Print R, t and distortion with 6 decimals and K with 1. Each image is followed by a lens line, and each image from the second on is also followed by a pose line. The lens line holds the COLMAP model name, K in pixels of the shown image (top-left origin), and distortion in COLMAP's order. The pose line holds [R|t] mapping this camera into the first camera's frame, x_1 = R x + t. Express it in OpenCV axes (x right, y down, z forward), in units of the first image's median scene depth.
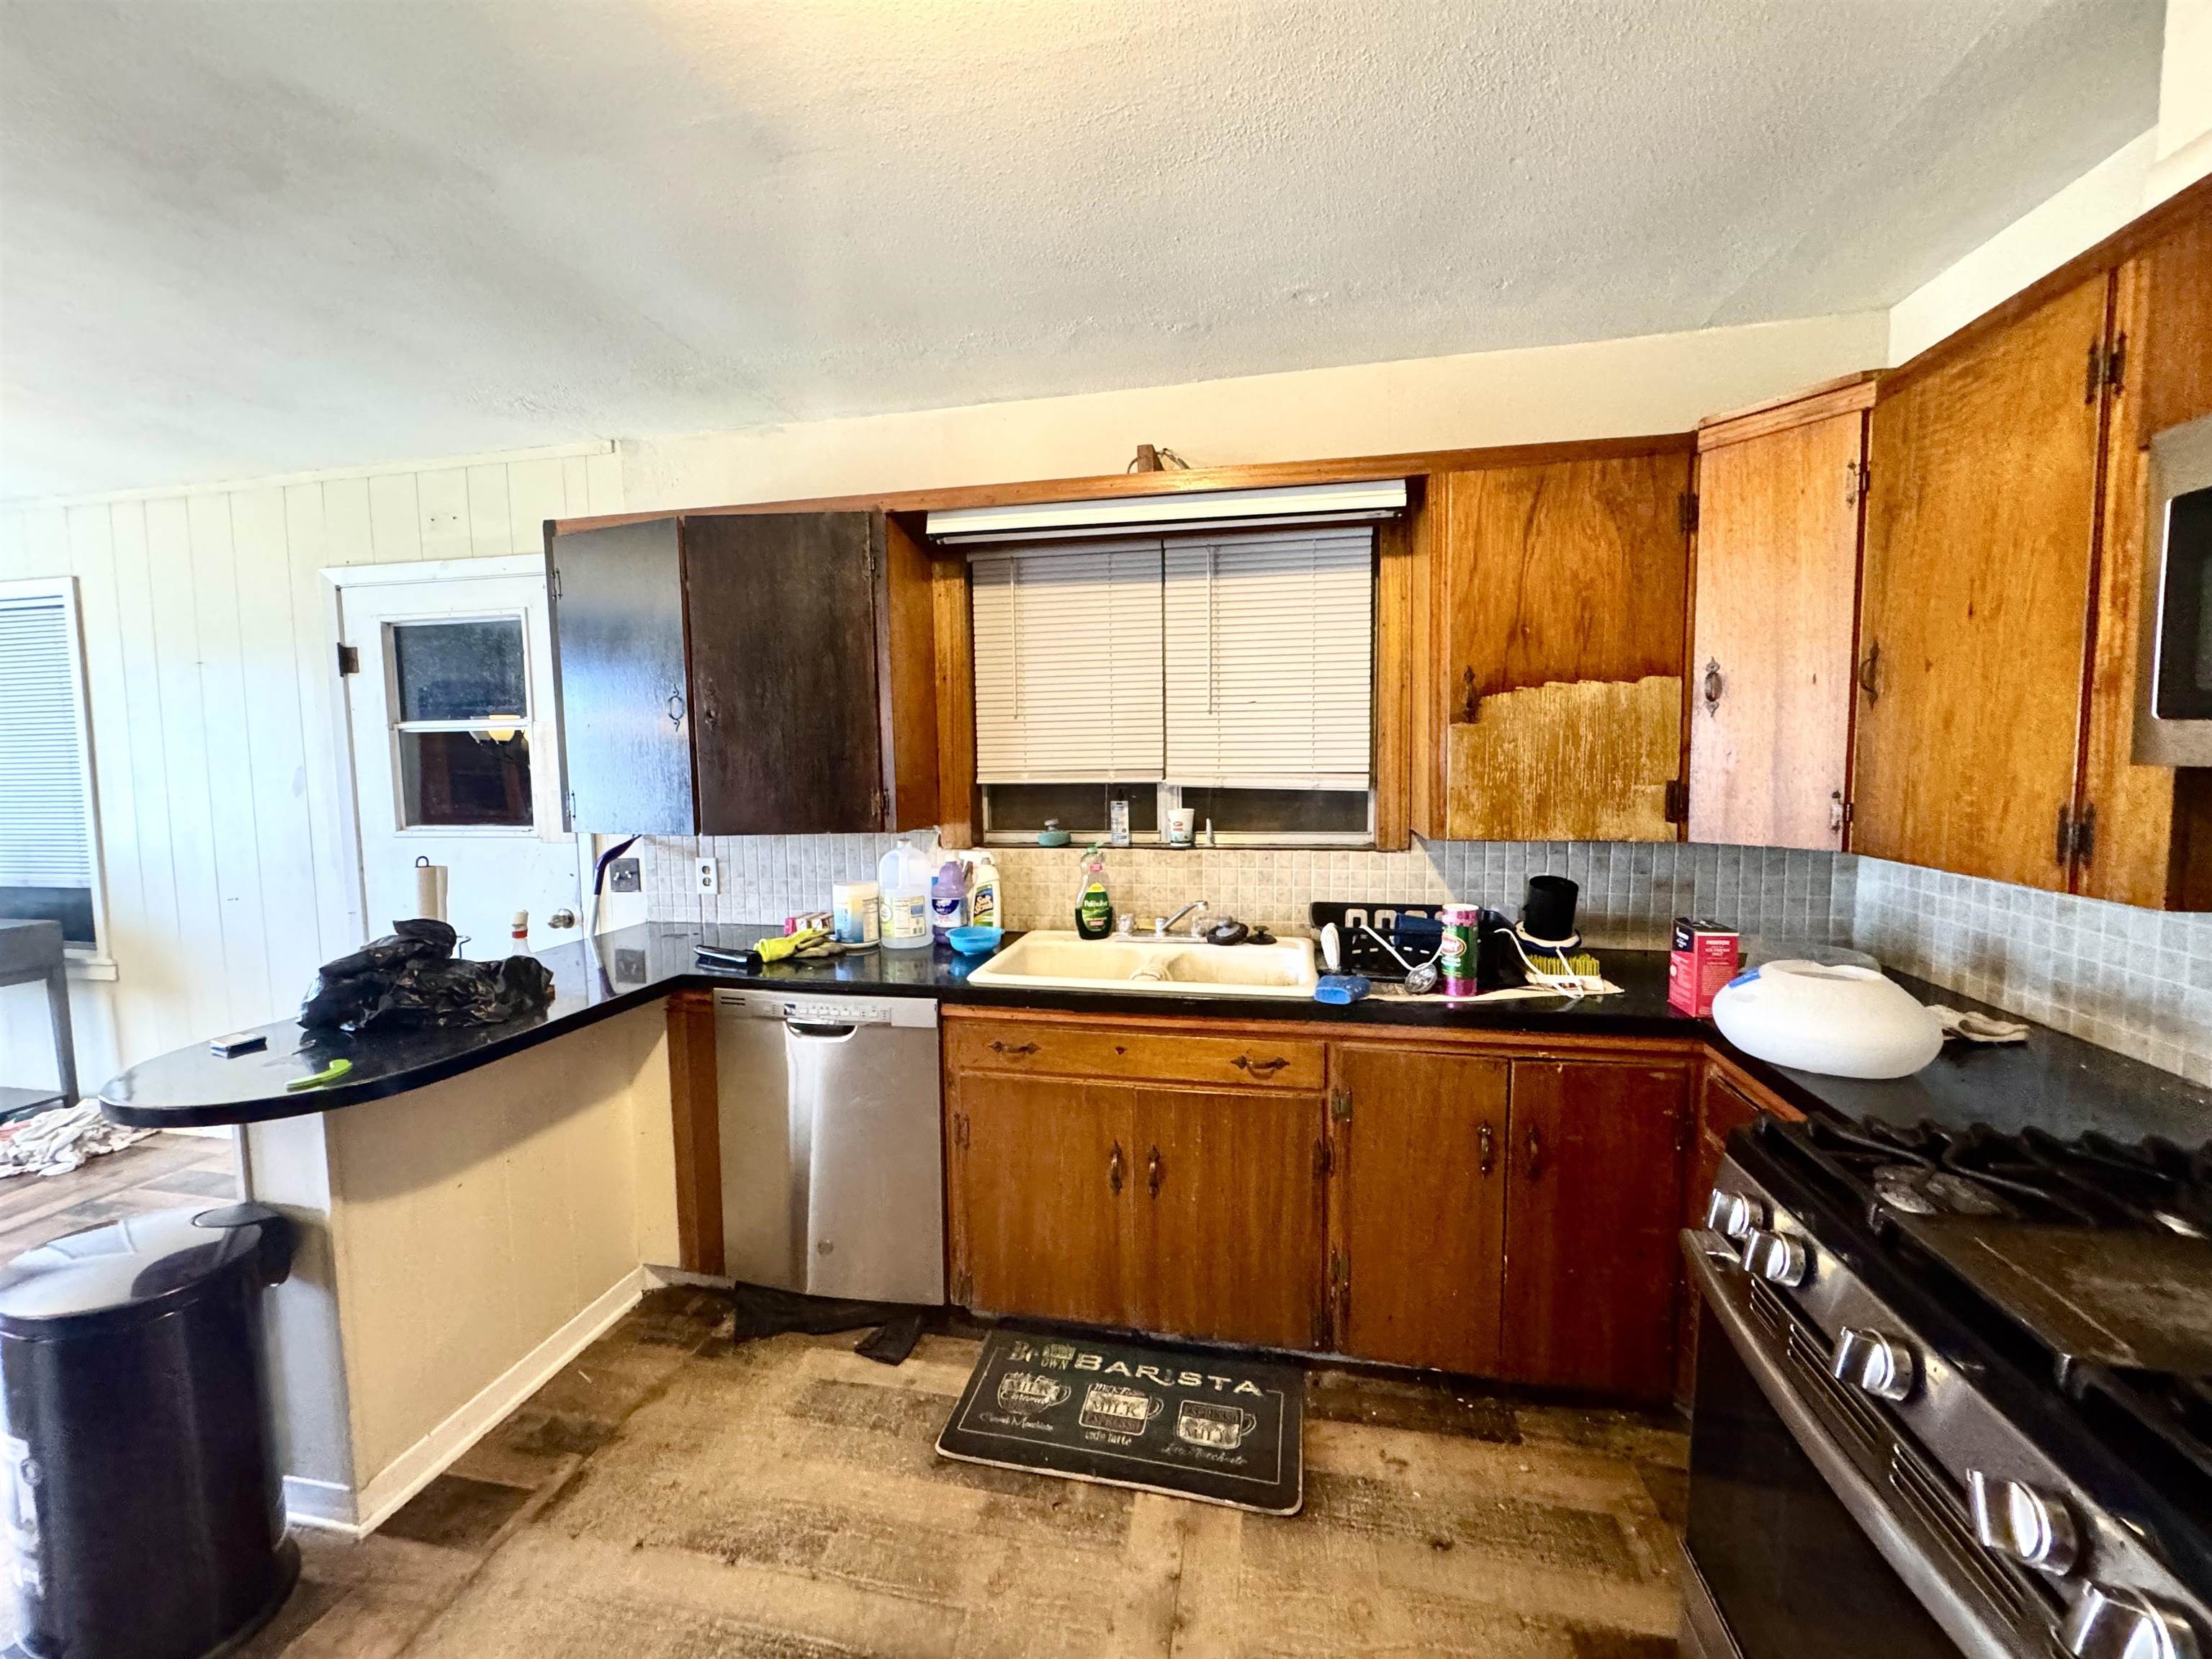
lens RADIAL K [[881.9, 0, 1107.1], [0, 881.9, 825.0], [0, 0, 1]] dist [-0.000443, -0.000121]
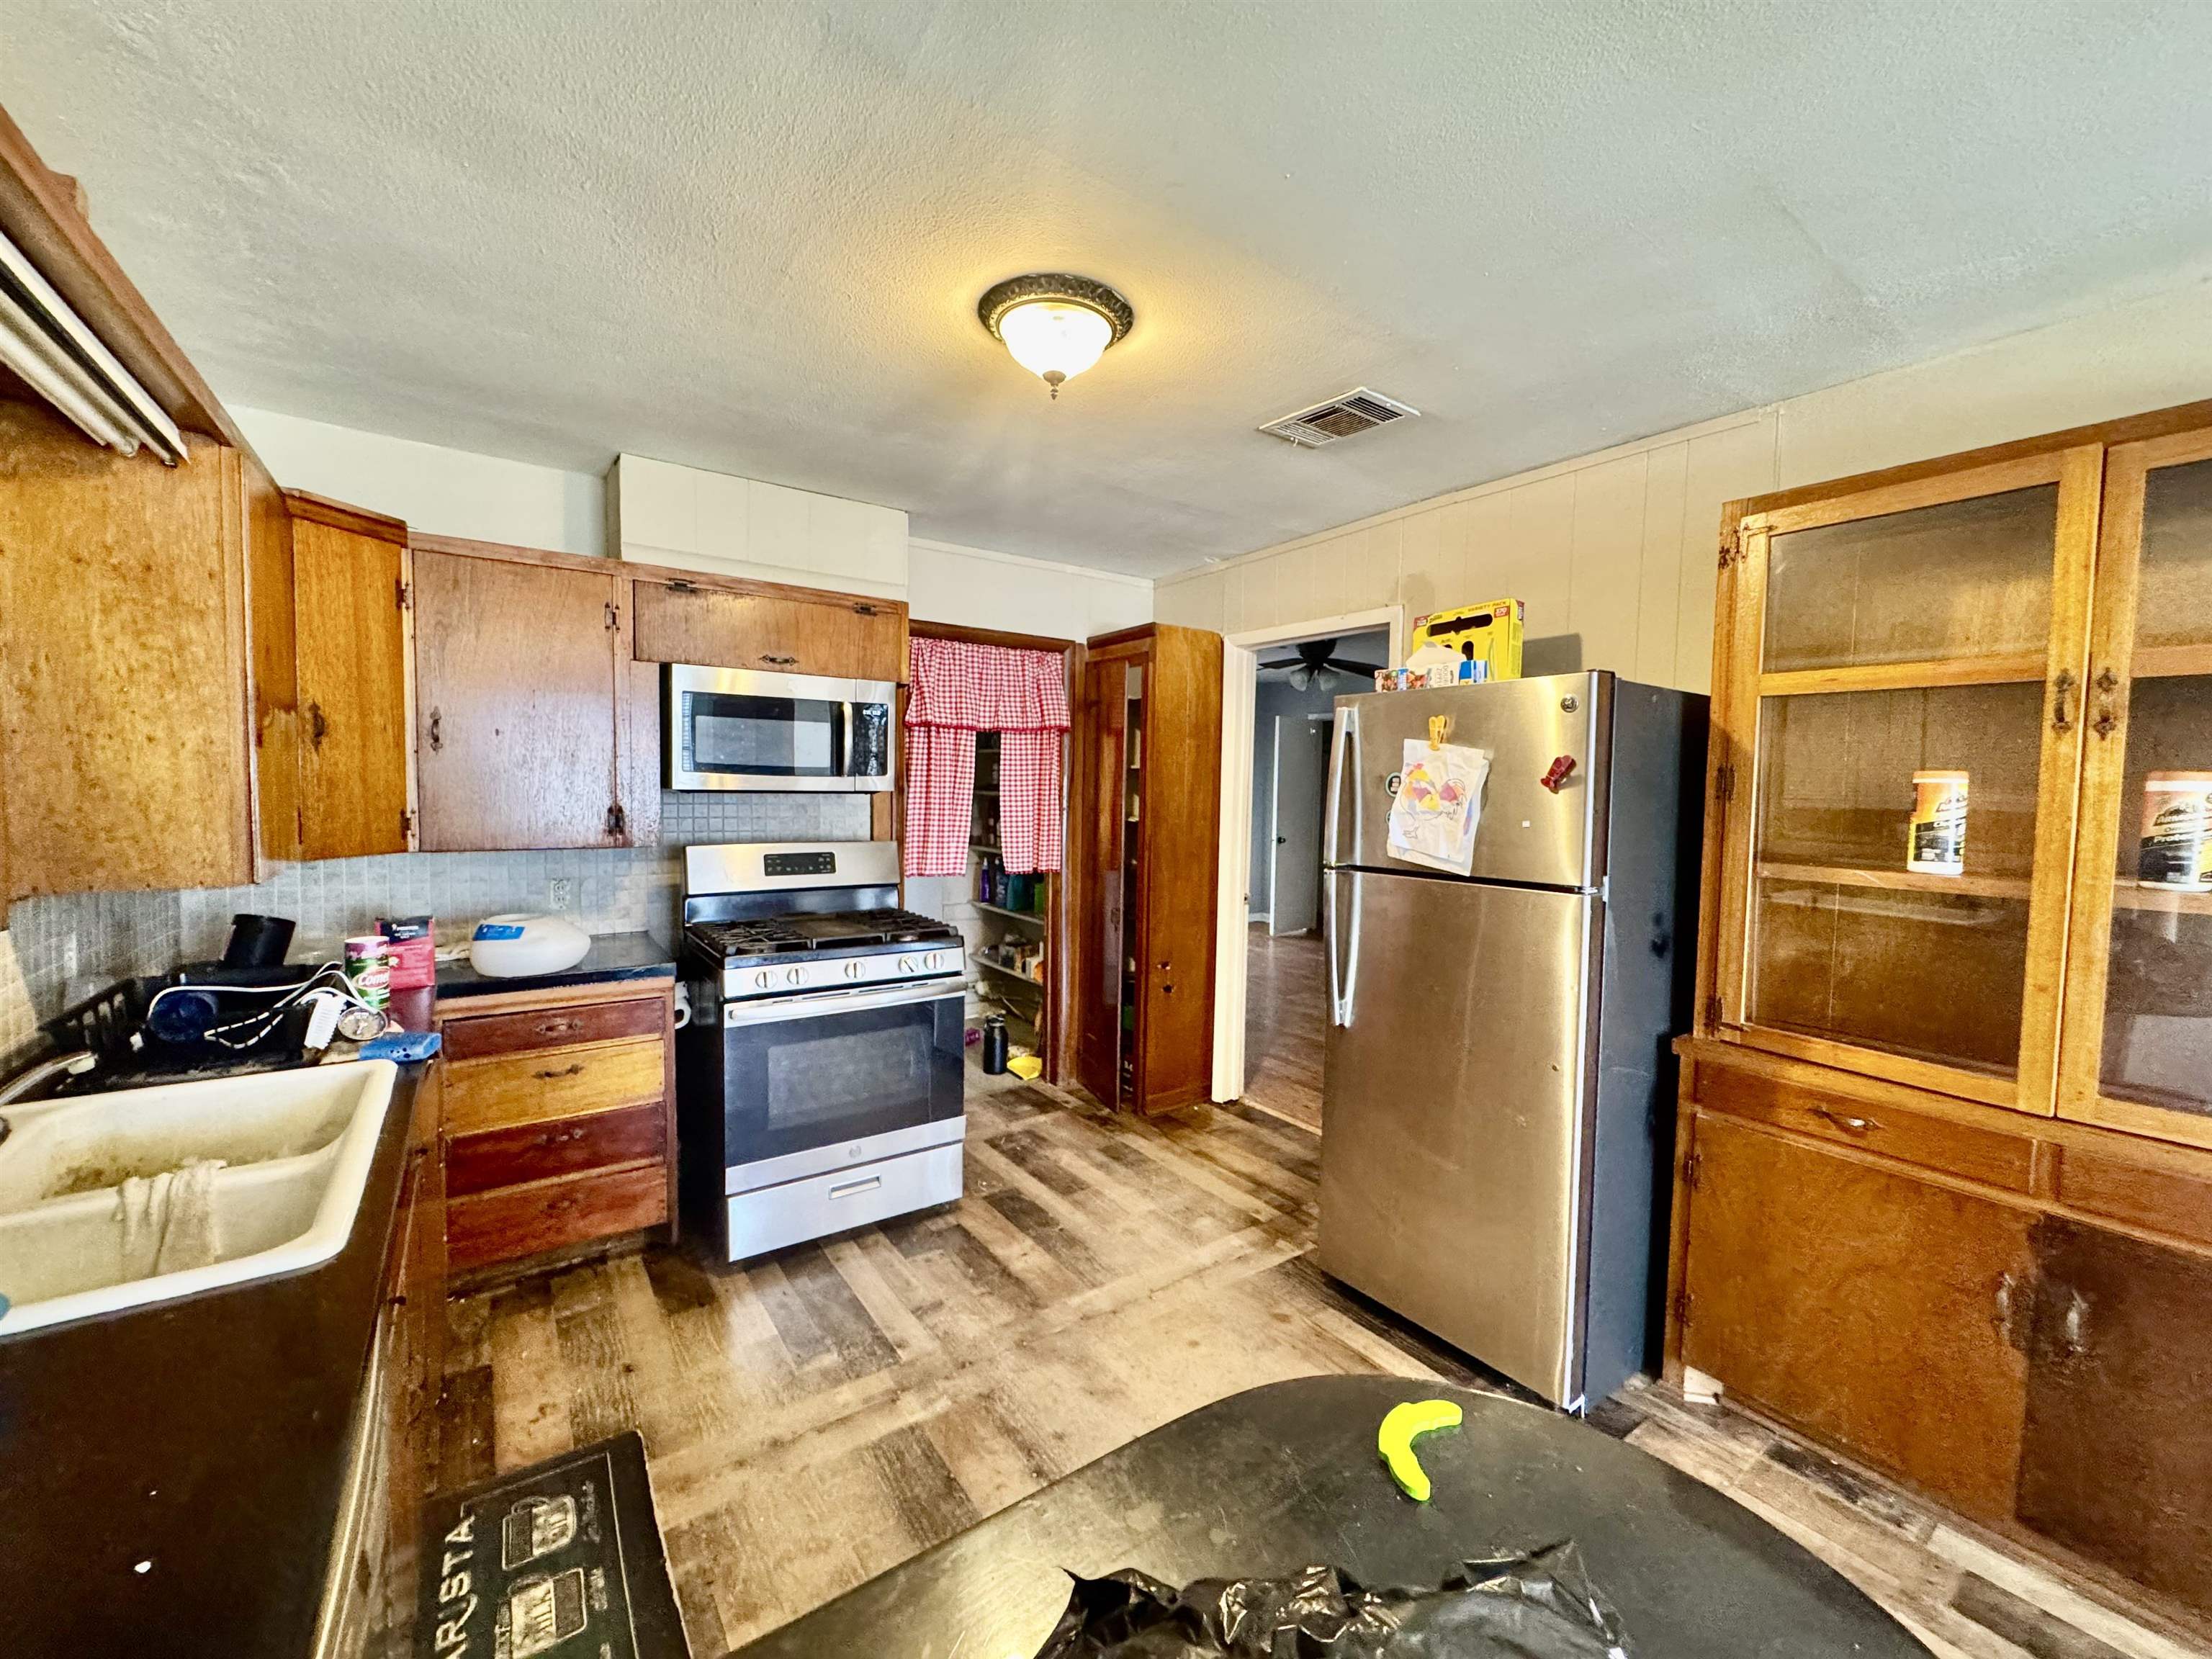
lens RADIAL K [[881.9, 0, 1107.1], [0, 881.9, 825.0], [0, 0, 1]] dist [-0.000443, -0.000121]
pose [[-0.731378, -0.034526, 0.681097, -0.823823], [0.048793, 0.993509, 0.102758, -0.089845], [-0.680224, 0.108388, -0.724946, 1.089654]]
